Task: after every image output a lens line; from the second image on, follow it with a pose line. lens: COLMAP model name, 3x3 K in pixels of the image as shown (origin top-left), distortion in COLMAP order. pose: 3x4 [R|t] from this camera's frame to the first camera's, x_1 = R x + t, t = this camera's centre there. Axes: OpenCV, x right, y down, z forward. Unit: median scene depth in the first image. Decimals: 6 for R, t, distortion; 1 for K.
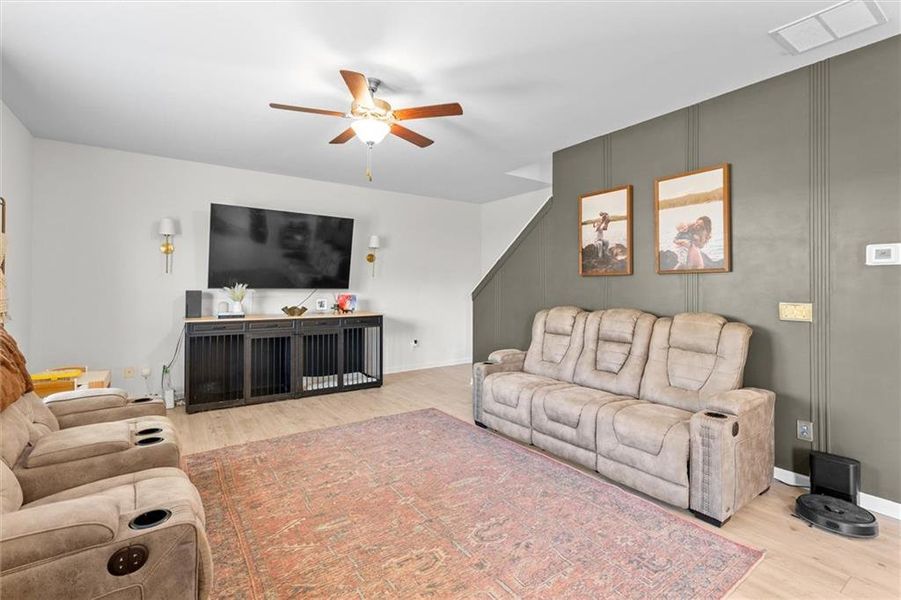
lens RADIAL K [[409.3, 0, 448.1], [0, 409.3, 282.0], [0, 0, 1]] dist [-0.004363, 0.000427]
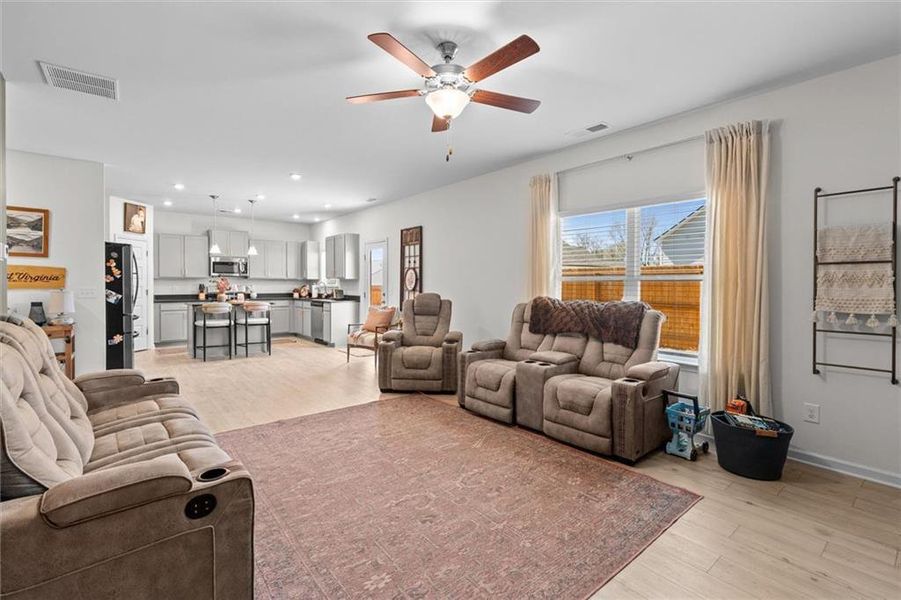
lens RADIAL K [[409.3, 0, 447.2], [0, 409.3, 288.1], [0, 0, 1]] dist [-0.004363, 0.000427]
pose [[-0.997582, -0.006486, -0.069197, -0.105984], [-0.006597, 0.999977, 0.001376, 0.019761], [0.069187, 0.001829, -0.997602, 1.531689]]
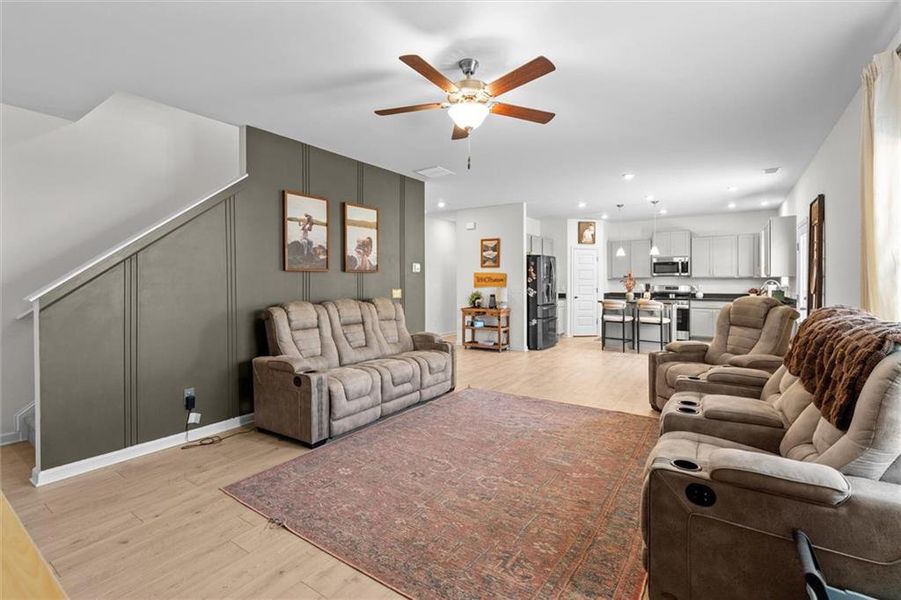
lens RADIAL K [[409.3, 0, 450.9], [0, 409.3, 284.5], [0, 0, 1]] dist [-0.004363, 0.000427]
pose [[-0.353124, -0.007231, 0.935549, -0.865484], [-0.007771, 0.999958, 0.004795, 0.012530], [-0.935544, -0.005577, -0.353166, 1.120197]]
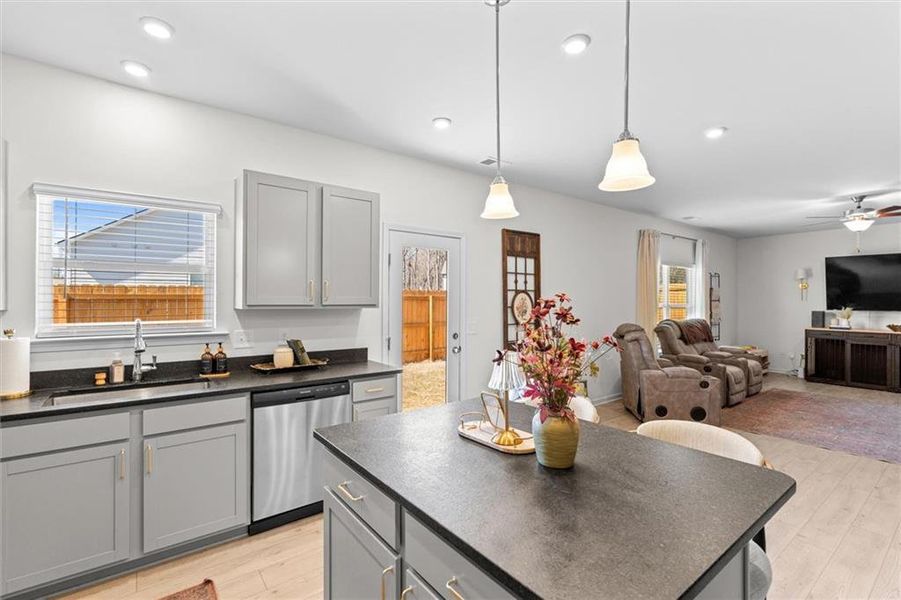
lens RADIAL K [[409.3, 0, 447.5], [0, 409.3, 301.0], [0, 0, 1]] dist [-0.004363, 0.000427]
pose [[0.031209, -0.003214, -0.999508, 1.223819], [0.009769, 0.999948, -0.002910, -0.036744], [0.999465, -0.009673, 0.031239, -0.675857]]
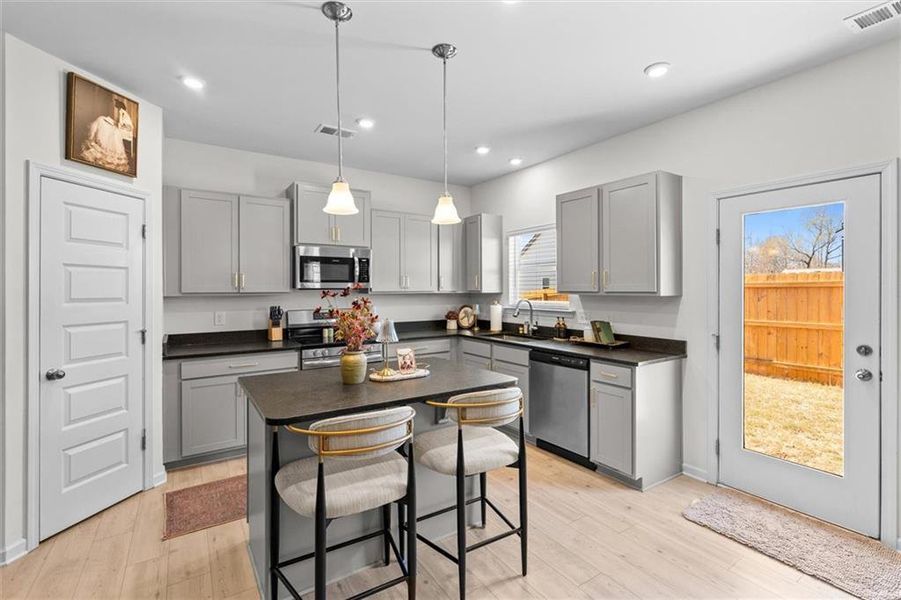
lens RADIAL K [[409.3, 0, 451.9], [0, 409.3, 289.8], [0, 0, 1]] dist [-0.004363, 0.000427]
pose [[-0.999776, -0.001972, 0.021073, 0.714452], [-0.002103, 0.999979, -0.006197, -0.031930], [-0.021060, -0.006240, -0.999759, 0.039320]]
